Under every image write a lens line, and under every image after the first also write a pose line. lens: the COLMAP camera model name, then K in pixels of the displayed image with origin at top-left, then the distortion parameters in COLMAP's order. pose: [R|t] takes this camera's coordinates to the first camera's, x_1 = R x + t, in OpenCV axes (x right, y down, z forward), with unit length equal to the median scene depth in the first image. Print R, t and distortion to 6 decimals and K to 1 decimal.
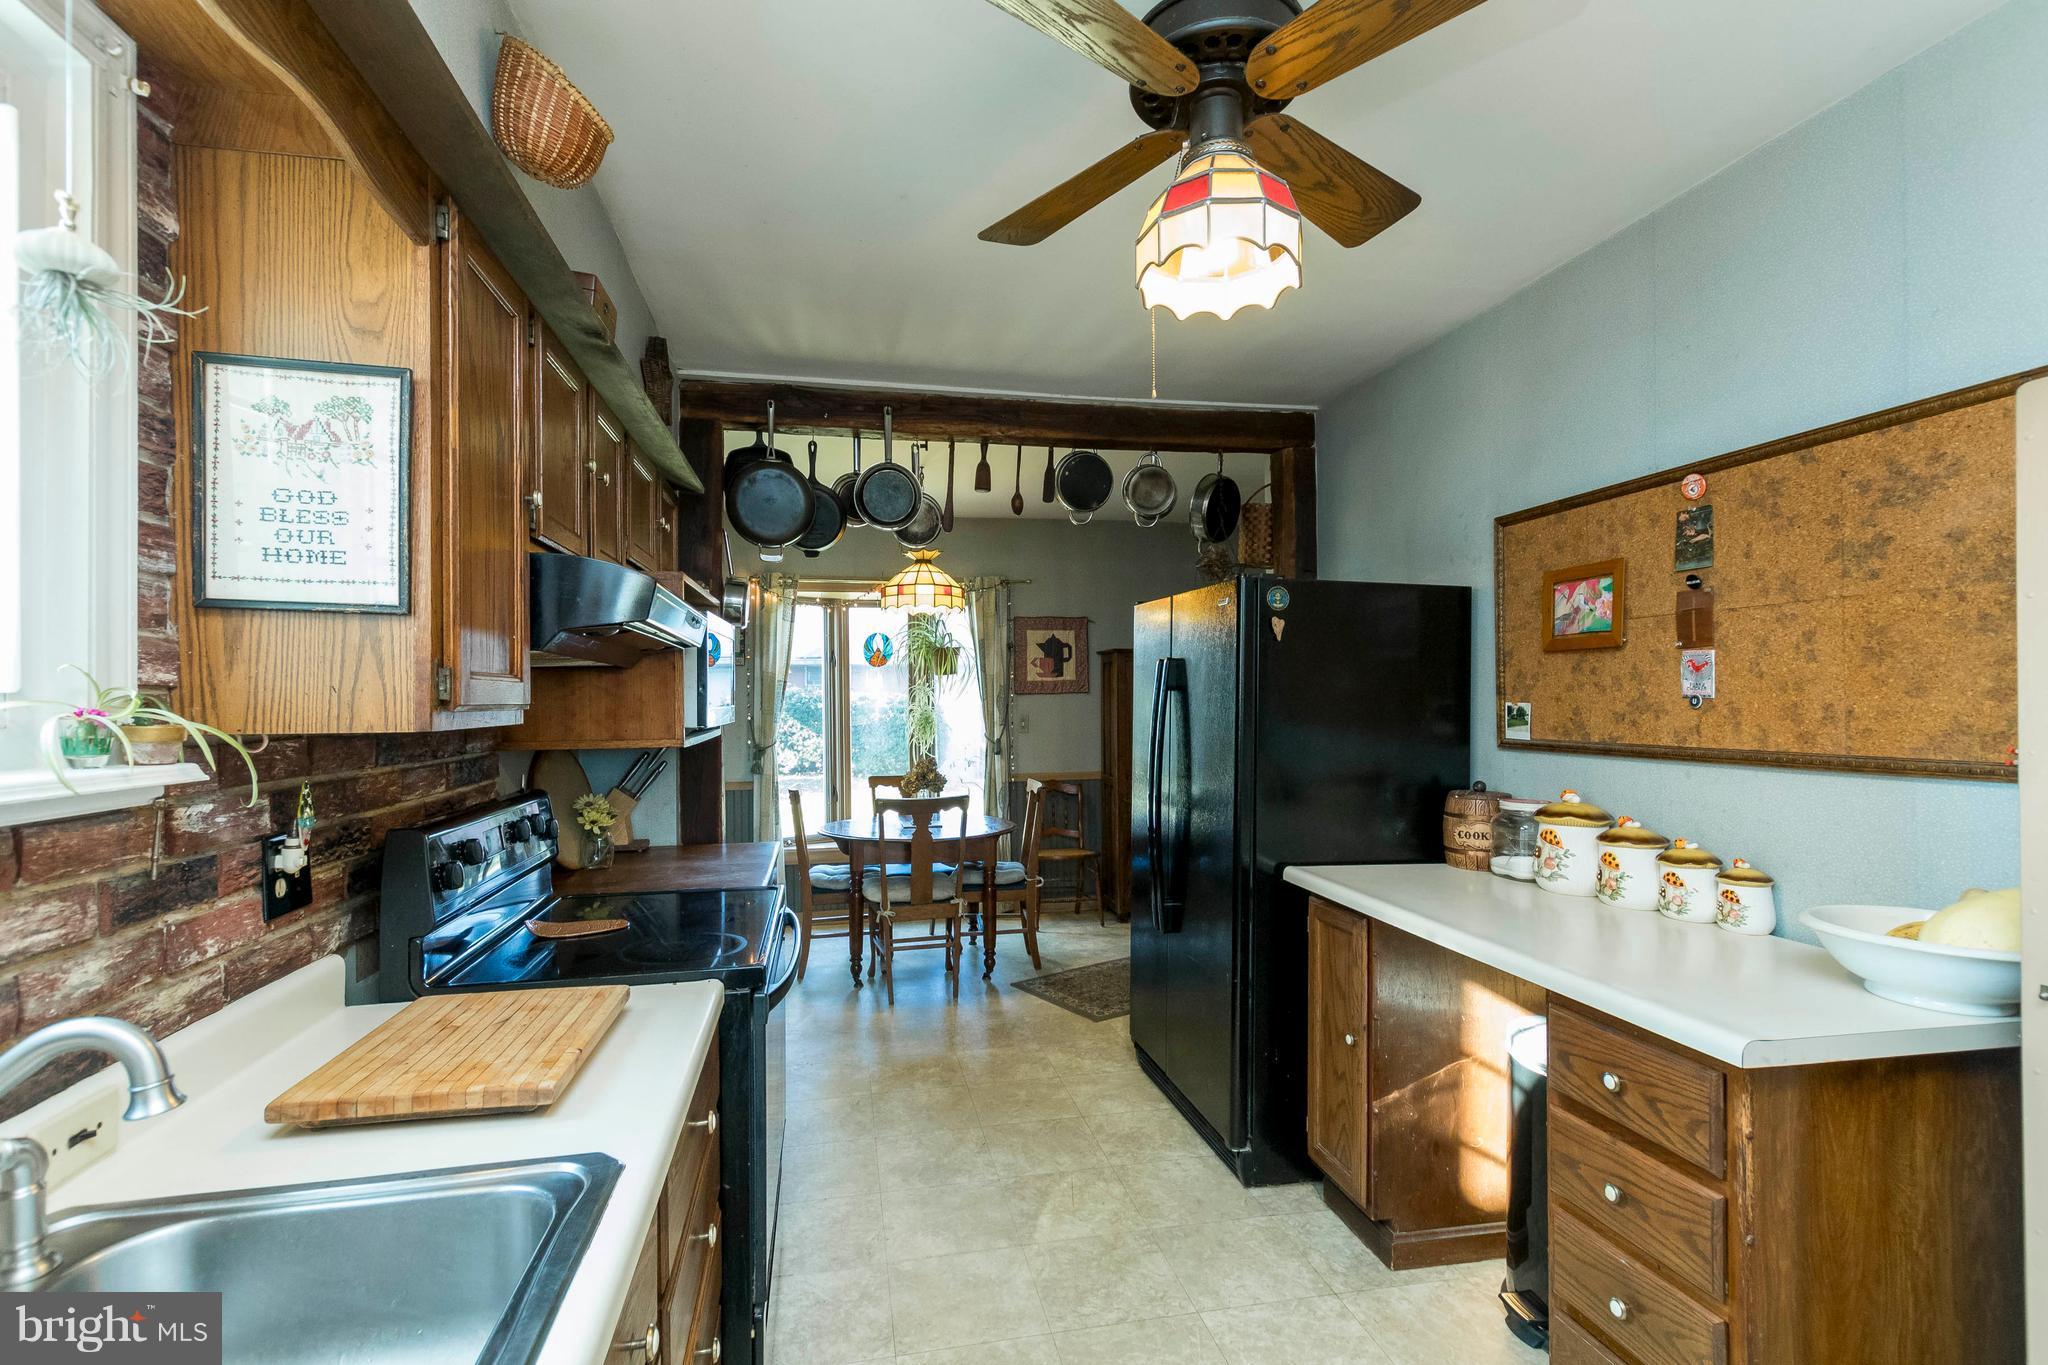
lens RADIAL K [[936.4, 0, 1014.7], [0, 936.4, 690.4], [0, 0, 1]] dist [0.009584, -0.000006]
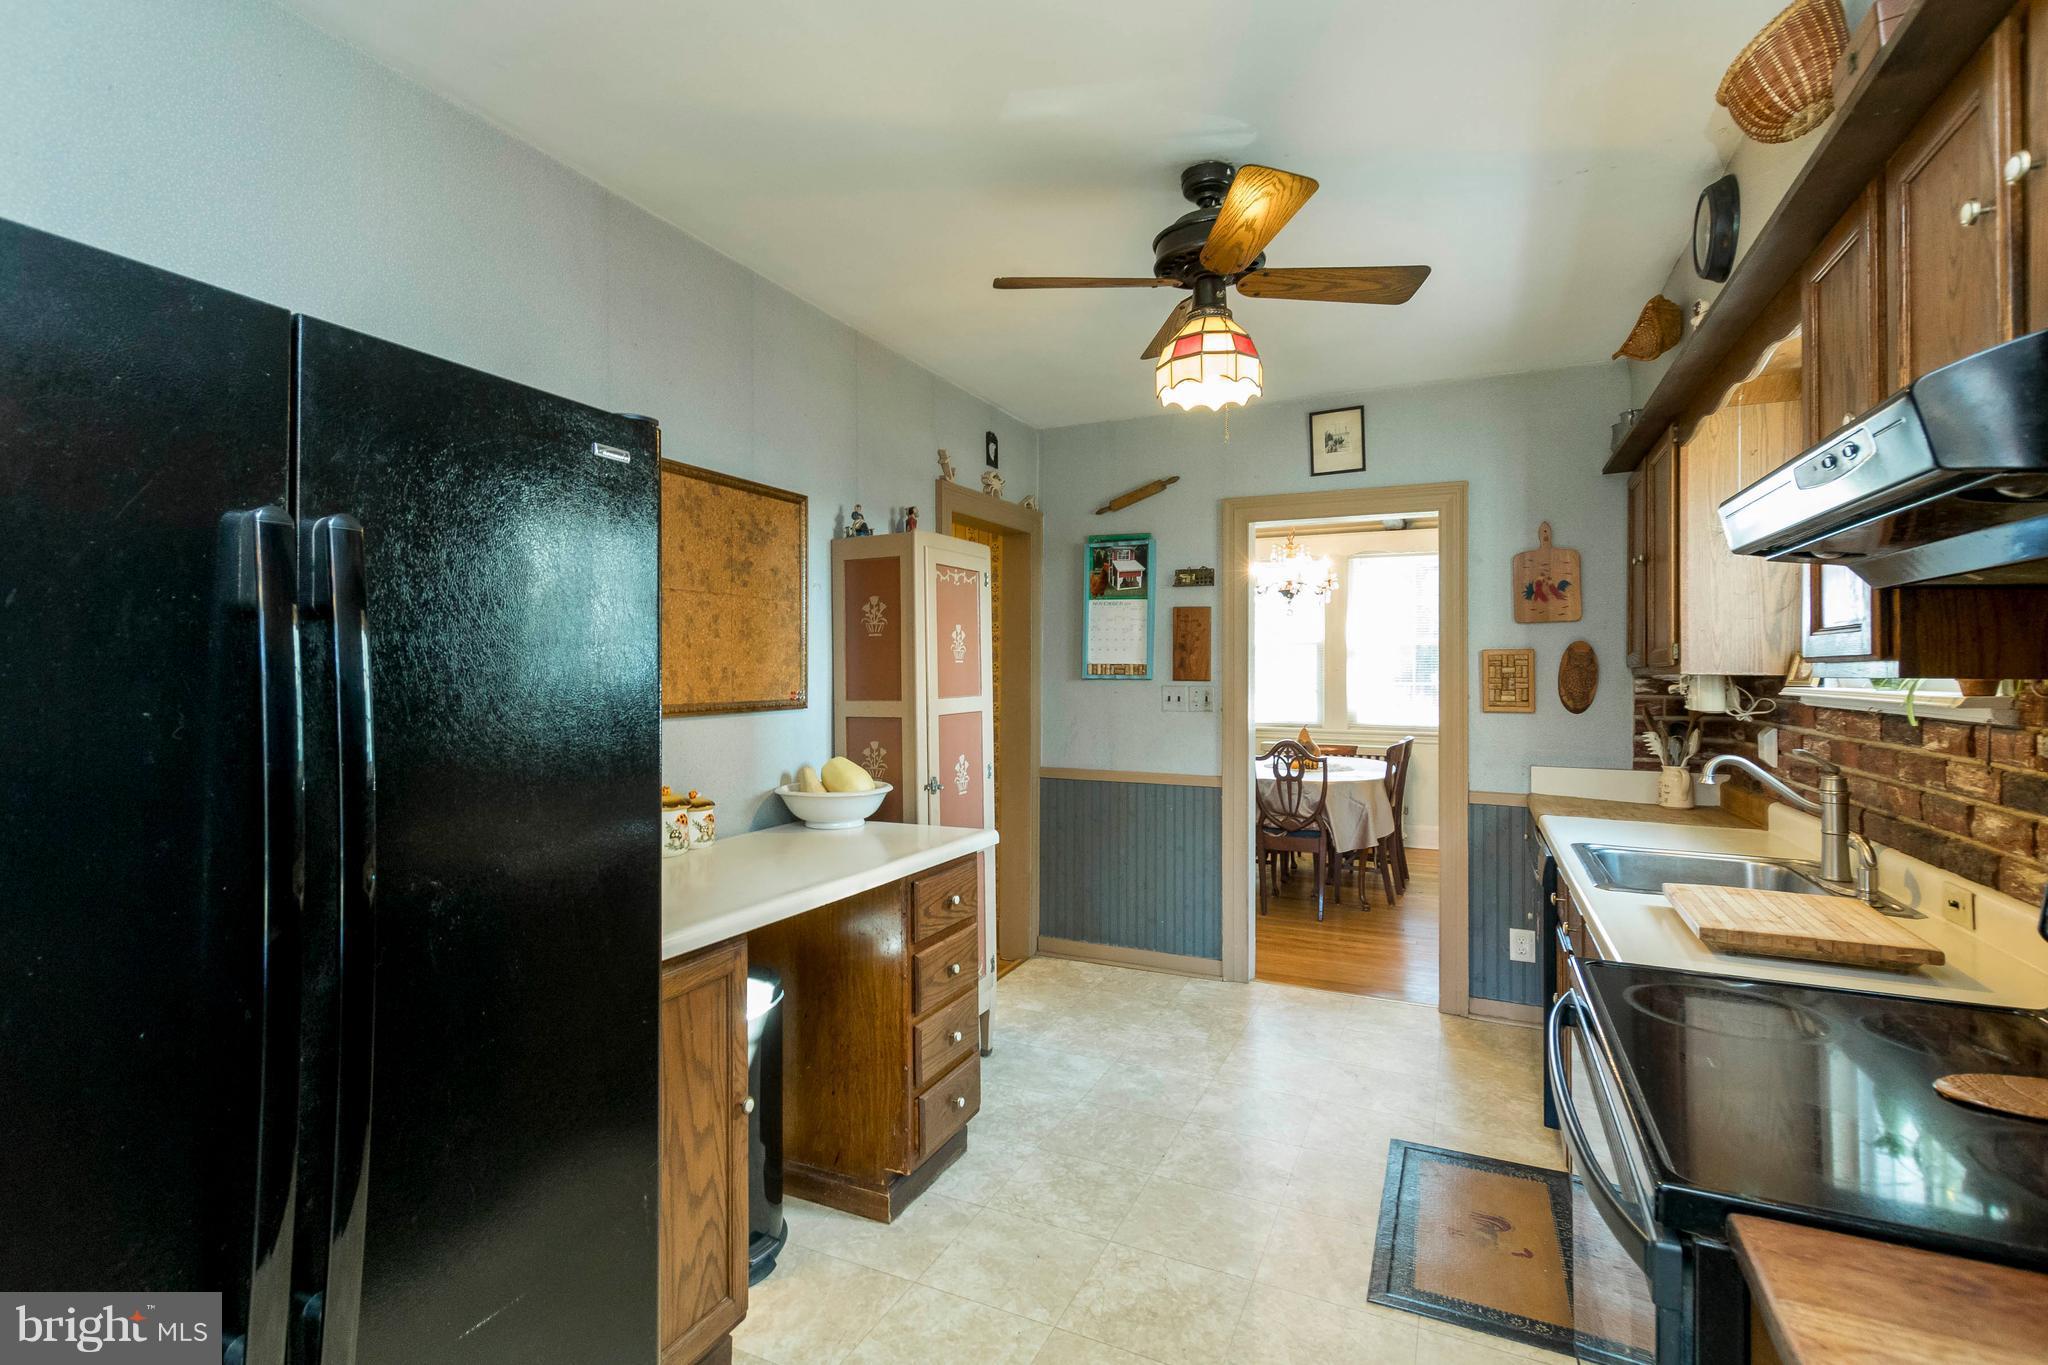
lens RADIAL K [[936.4, 0, 1014.8], [0, 936.4, 666.7], [0, 0, 1]] dist [0.009584, -0.000006]
pose [[-0.796669, 0.007441, 0.604370, -0.352347], [-0.002306, 0.999880, -0.015349, 0.034055], [-0.604411, -0.013621, -0.796556, 1.867359]]
